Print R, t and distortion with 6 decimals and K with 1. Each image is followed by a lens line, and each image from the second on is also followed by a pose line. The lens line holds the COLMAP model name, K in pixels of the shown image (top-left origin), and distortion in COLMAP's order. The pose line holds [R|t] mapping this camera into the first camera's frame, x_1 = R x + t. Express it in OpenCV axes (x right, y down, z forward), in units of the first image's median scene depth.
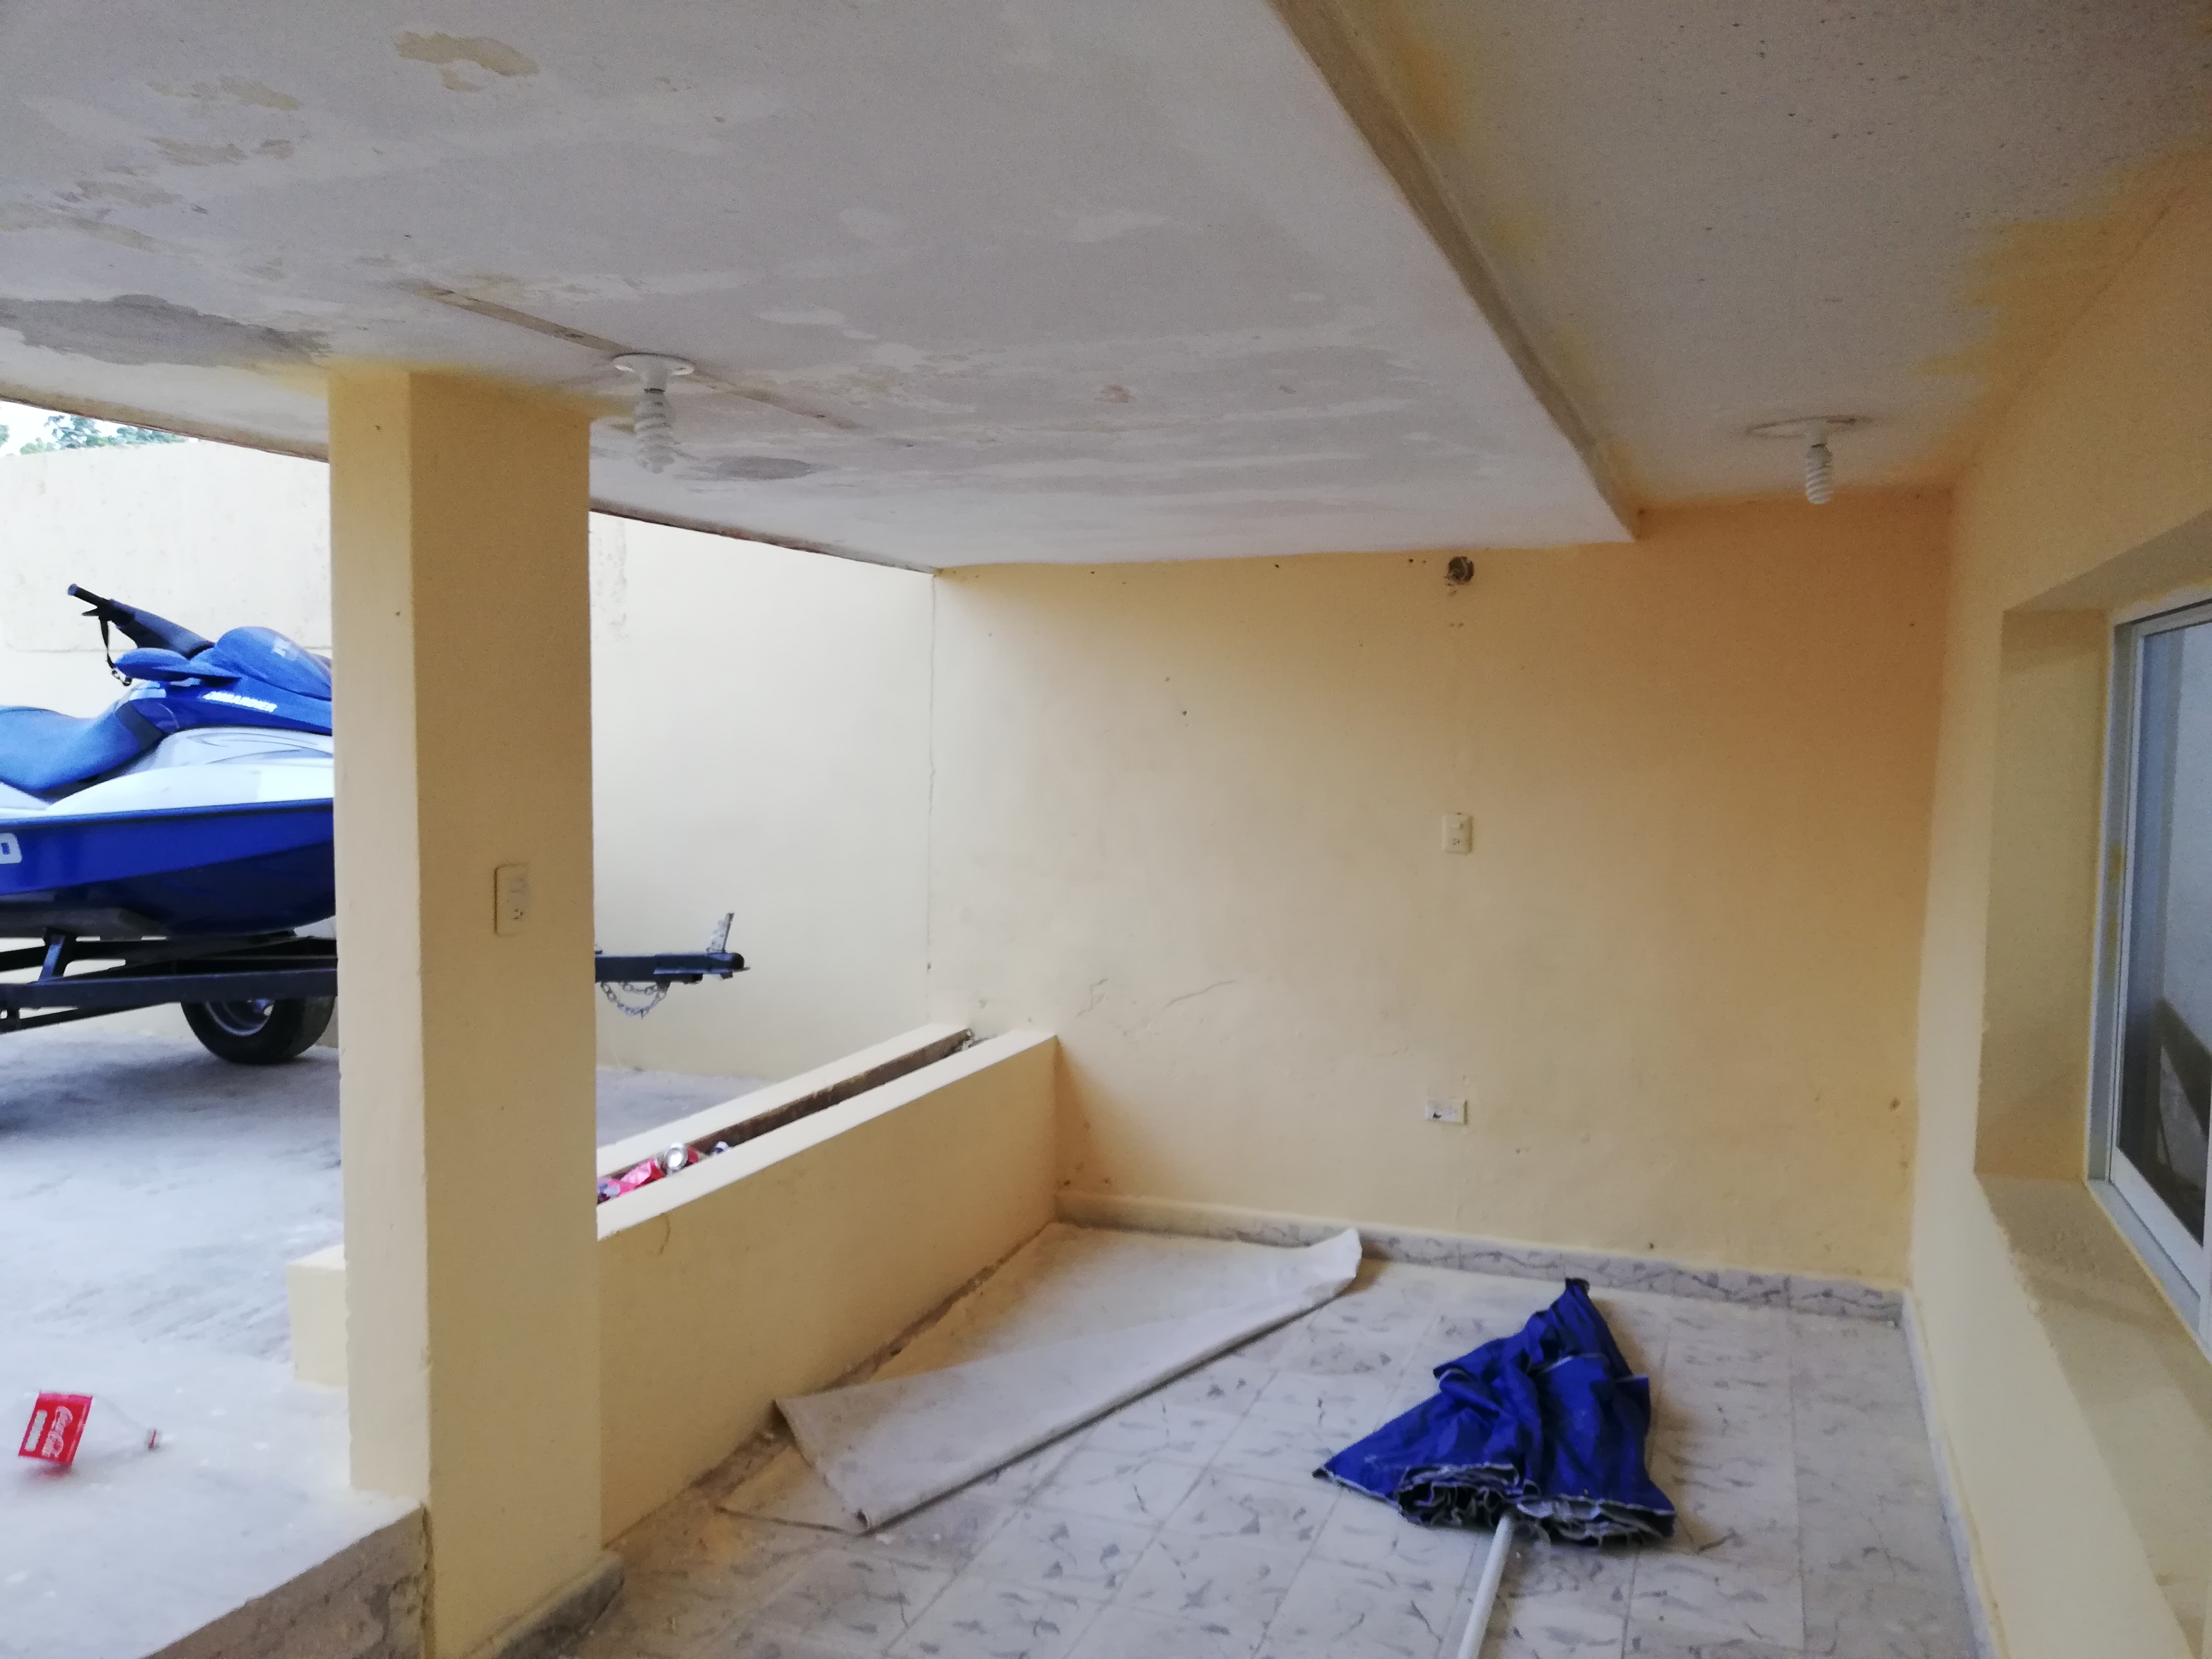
lens RADIAL K [[1674.7, 0, 1114.2], [0, 1674.7, 801.4], [0, 0, 1]] dist [0.051083, -0.062071]
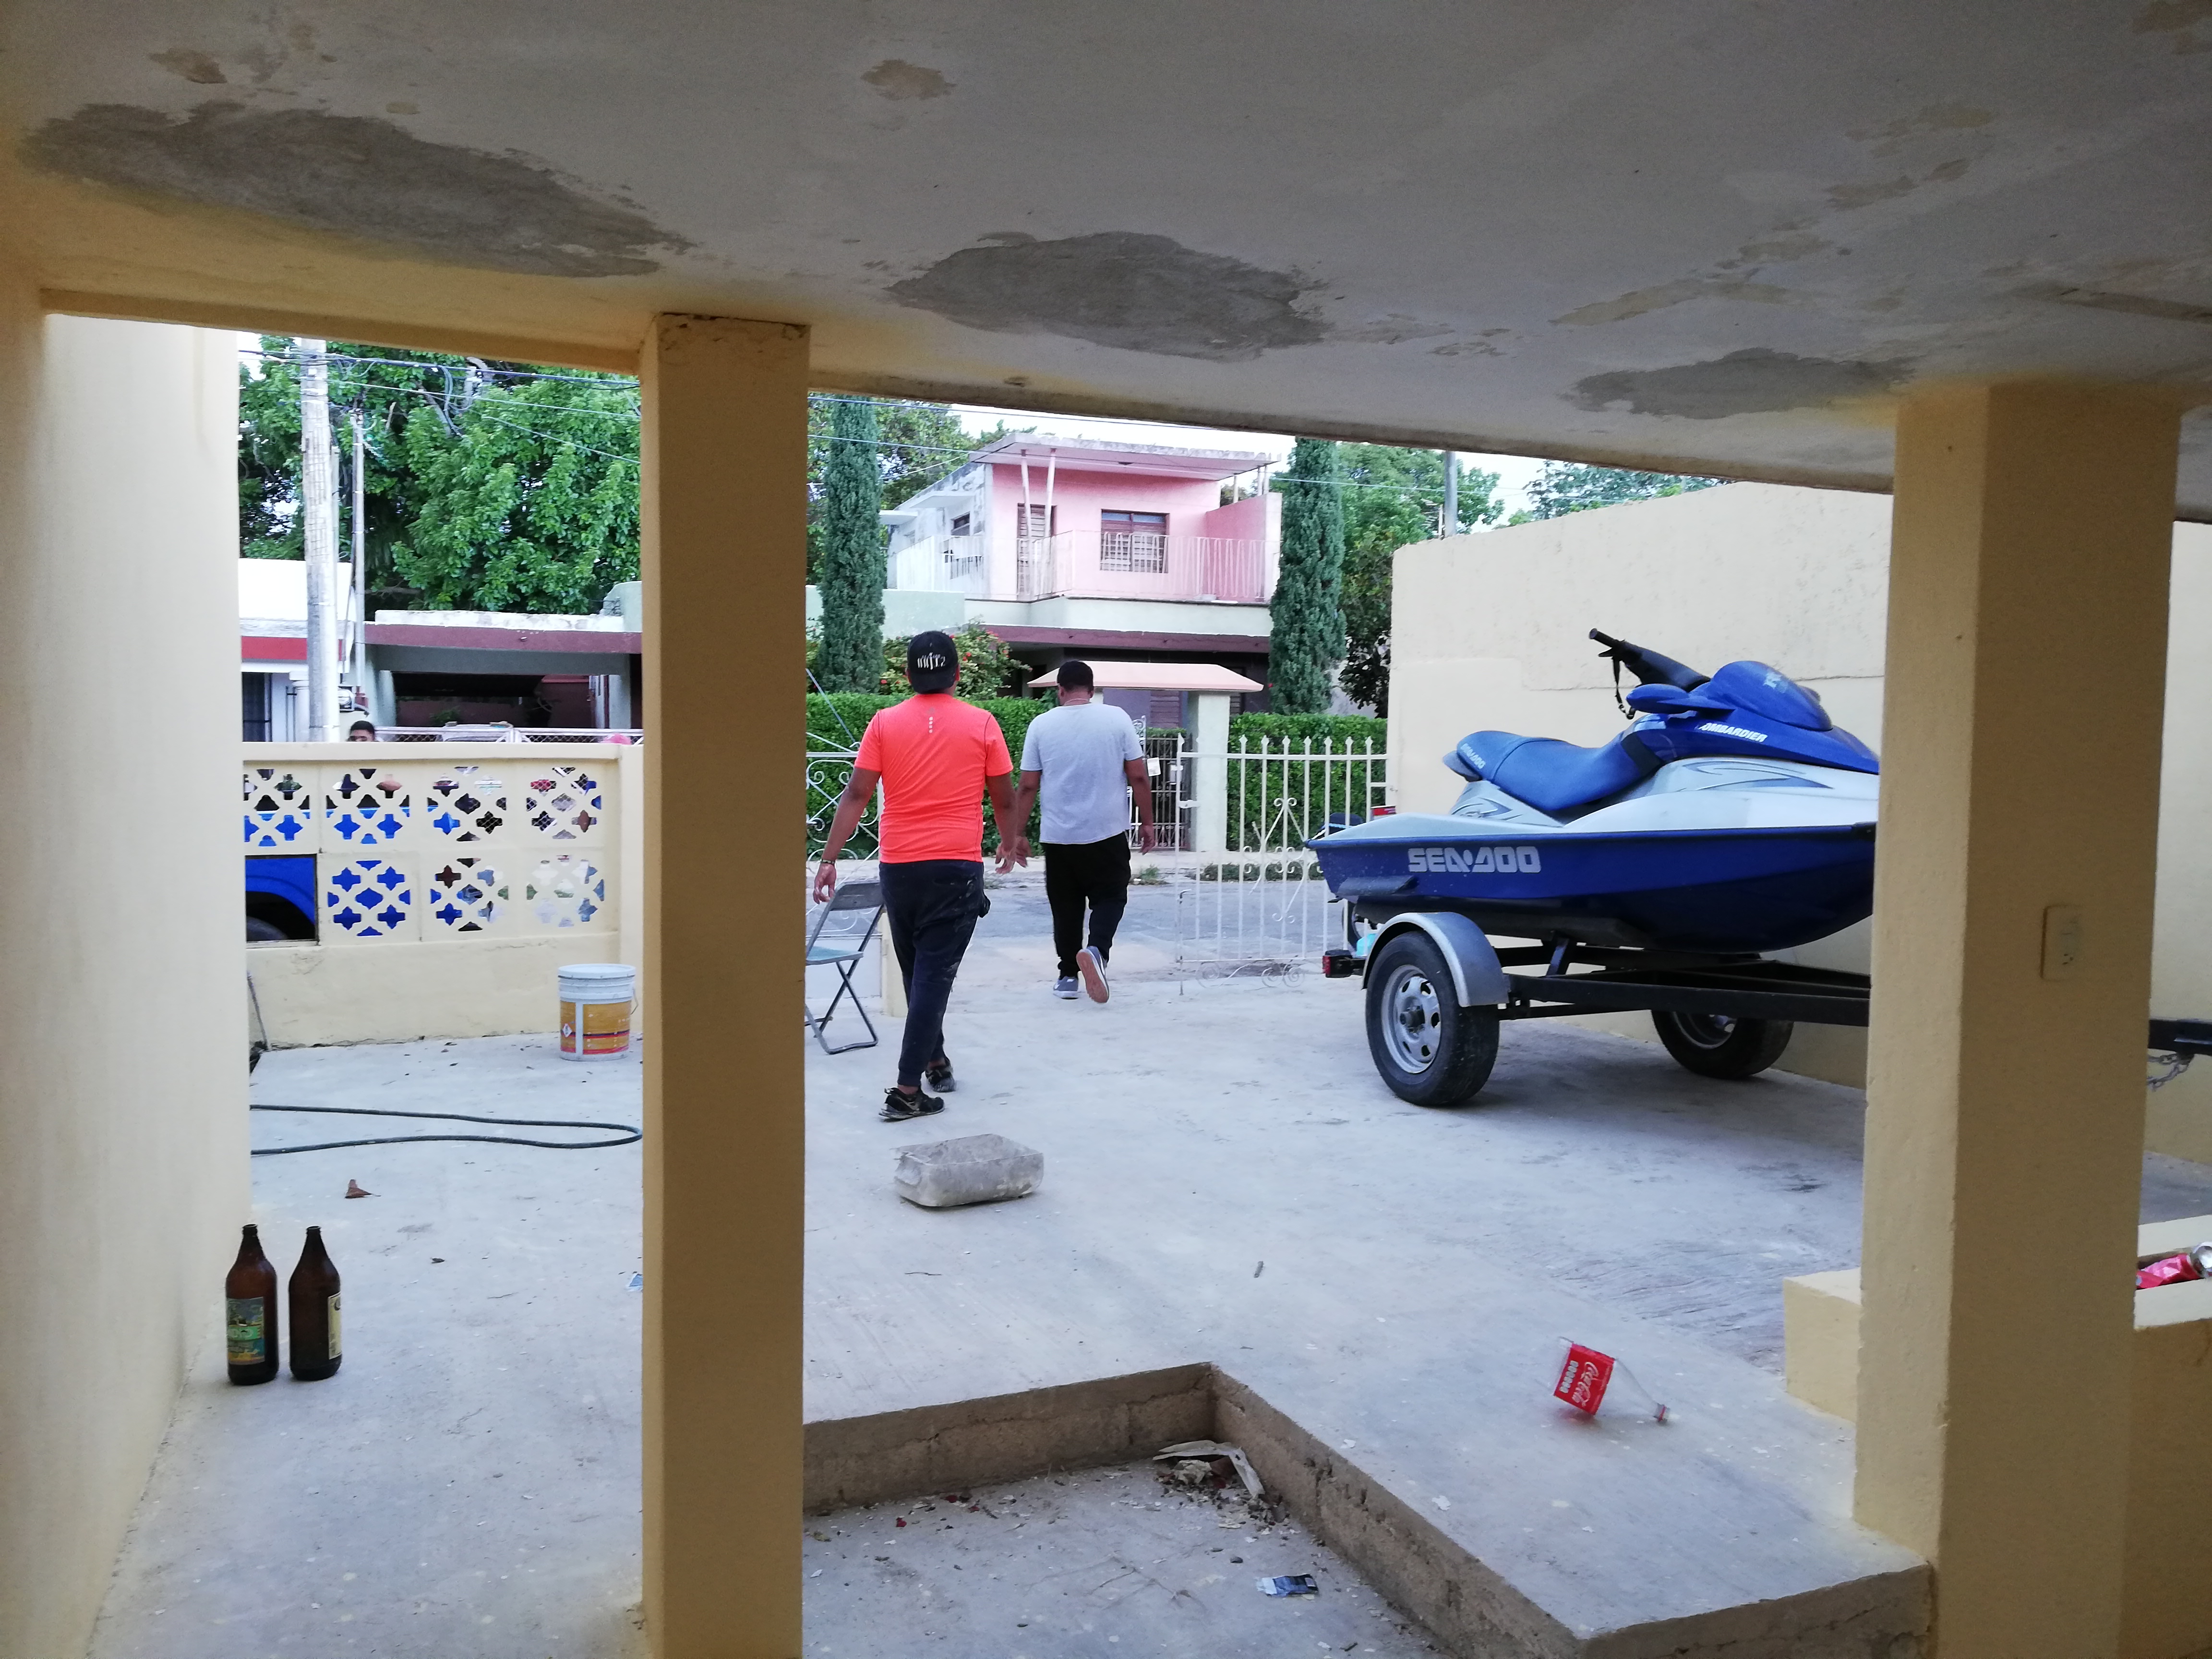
lens RADIAL K [[1674.7, 0, 1114.2], [0, 1674.7, 801.4], [0, 0, 1]] dist [0.051083, -0.062071]
pose [[0.704038, 0.026668, -0.709662, -0.052005], [-0.040670, 0.999169, -0.002801, 0.003430], [0.708997, 0.030834, 0.704537, -0.016393]]
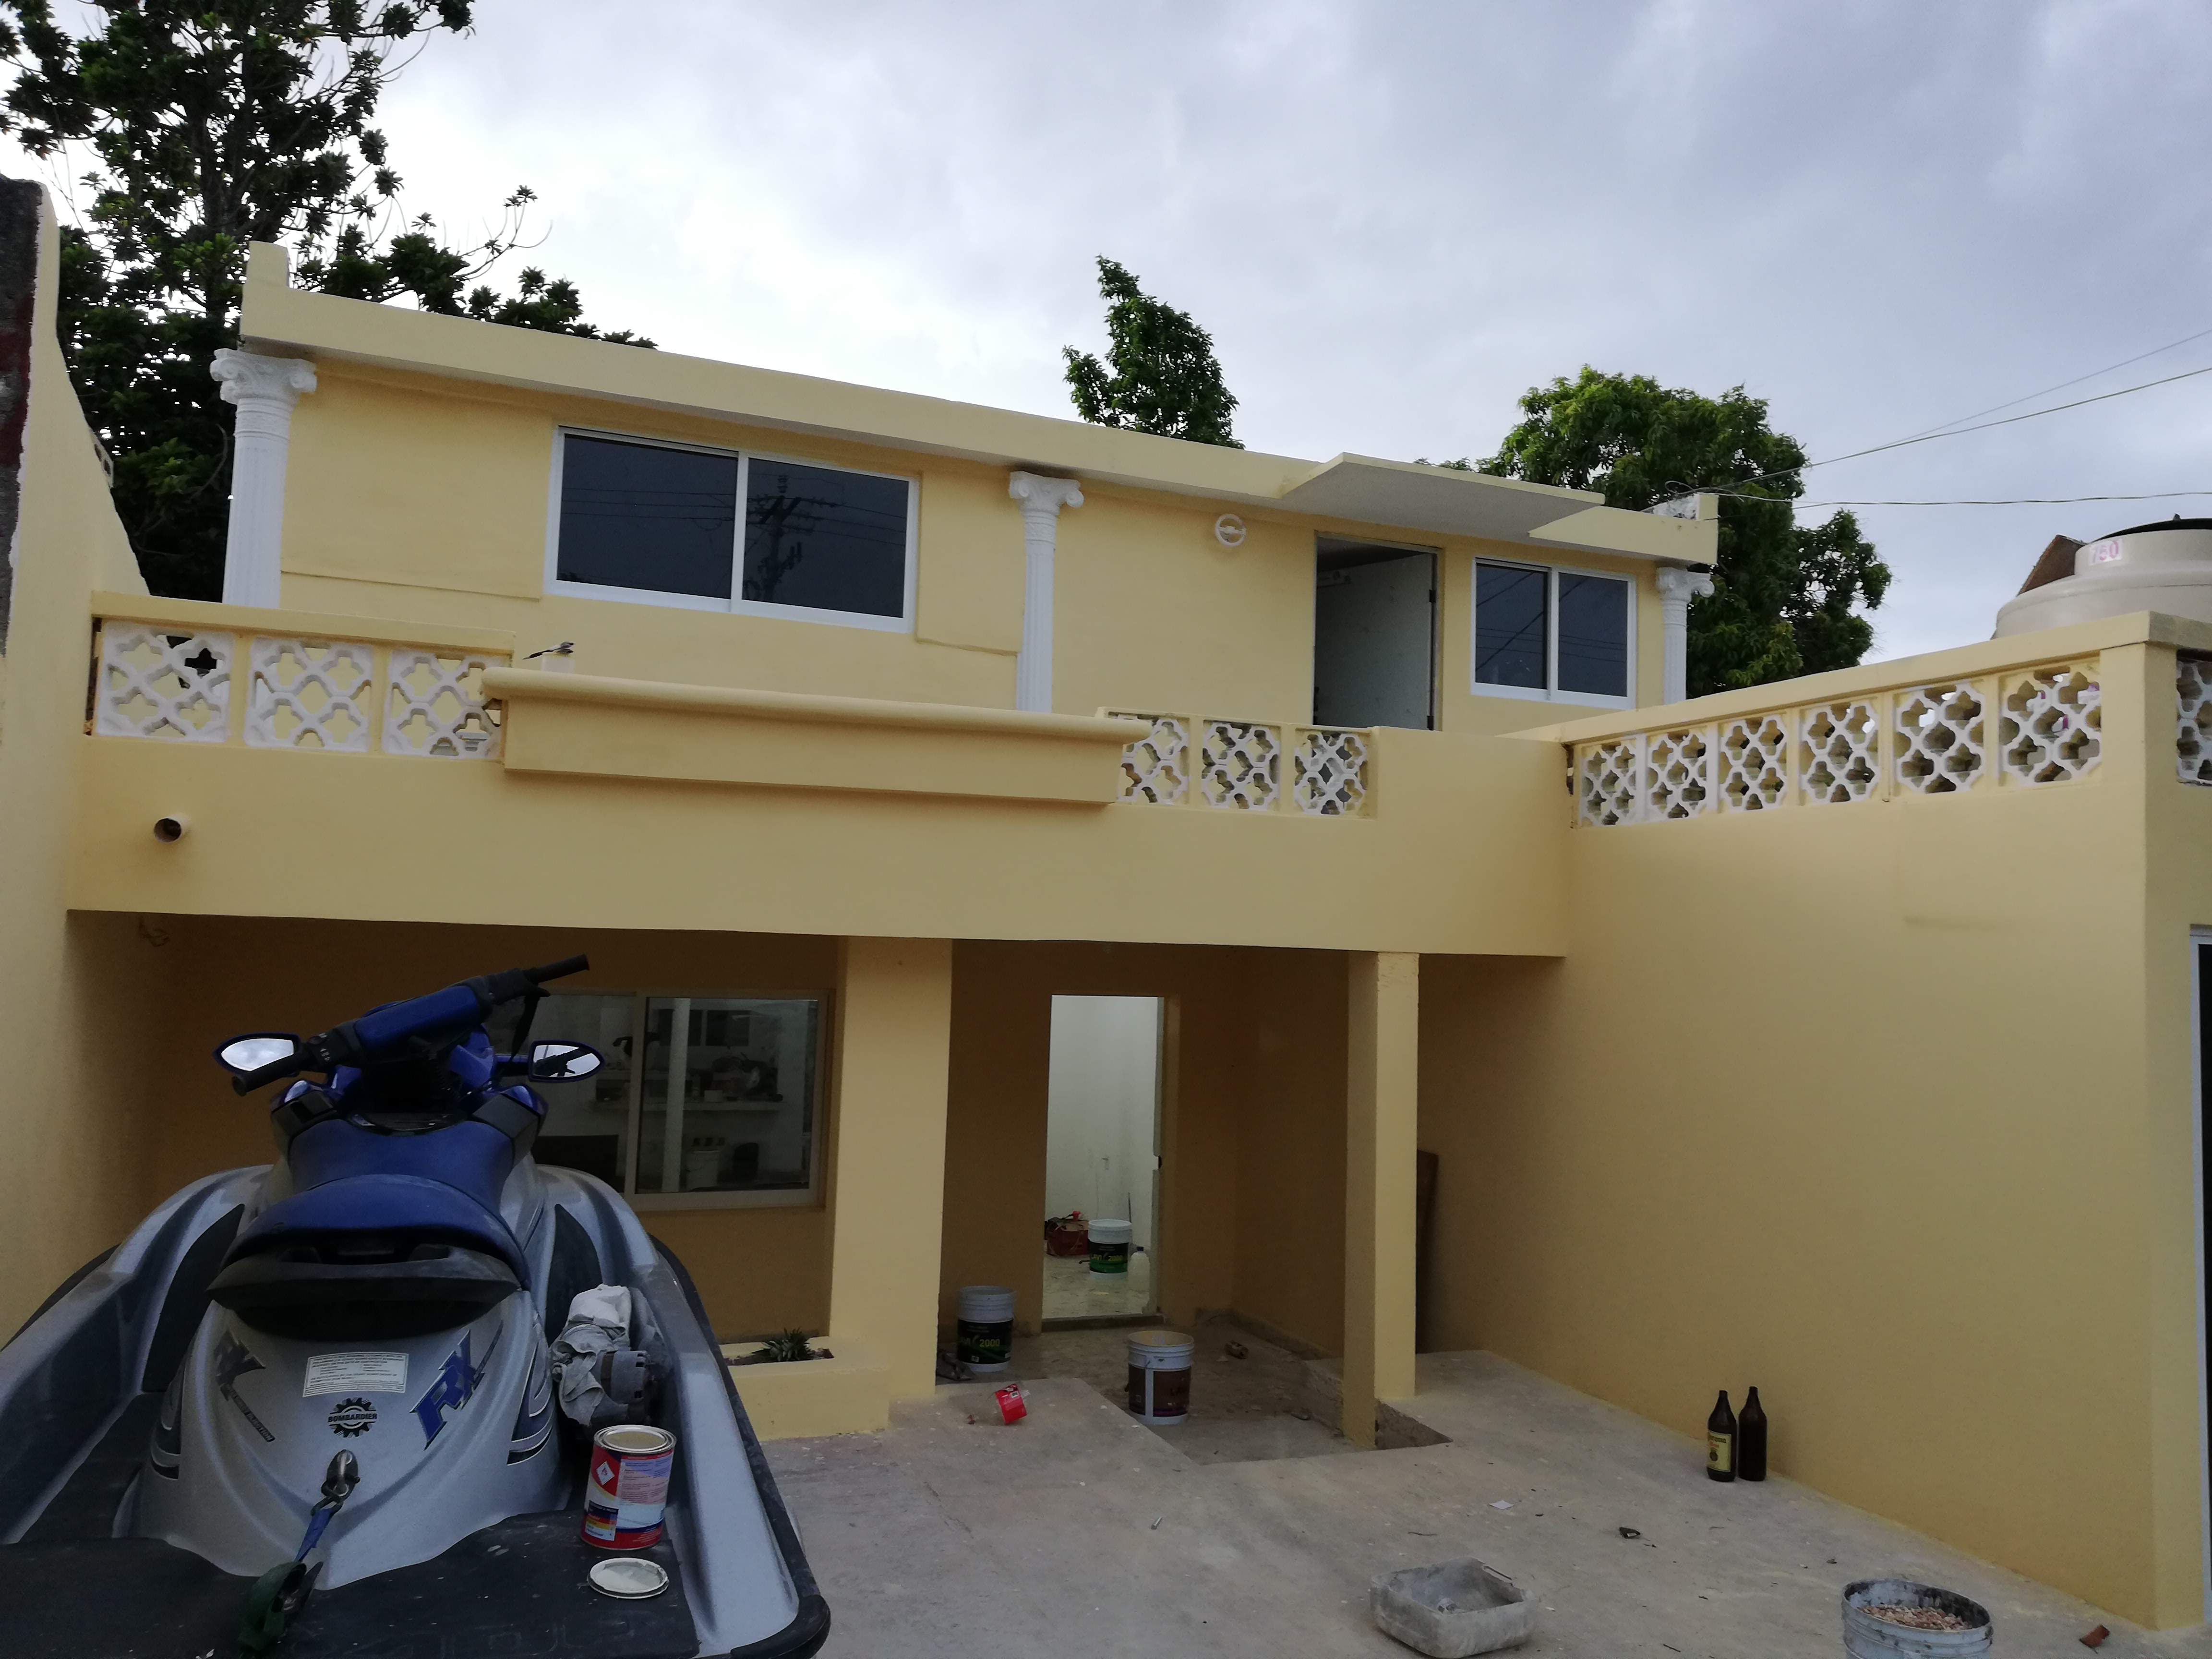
lens RADIAL K [[1674.7, 0, 1114.2], [0, 1674.7, 801.4], [0, 0, 1]] dist [0.051083, -0.062071]
pose [[-0.687839, 0.047462, 0.724310, -1.531435], [0.003108, 0.998043, -0.062447, -0.174600], [-0.725857, -0.040702, -0.686640, 1.582979]]
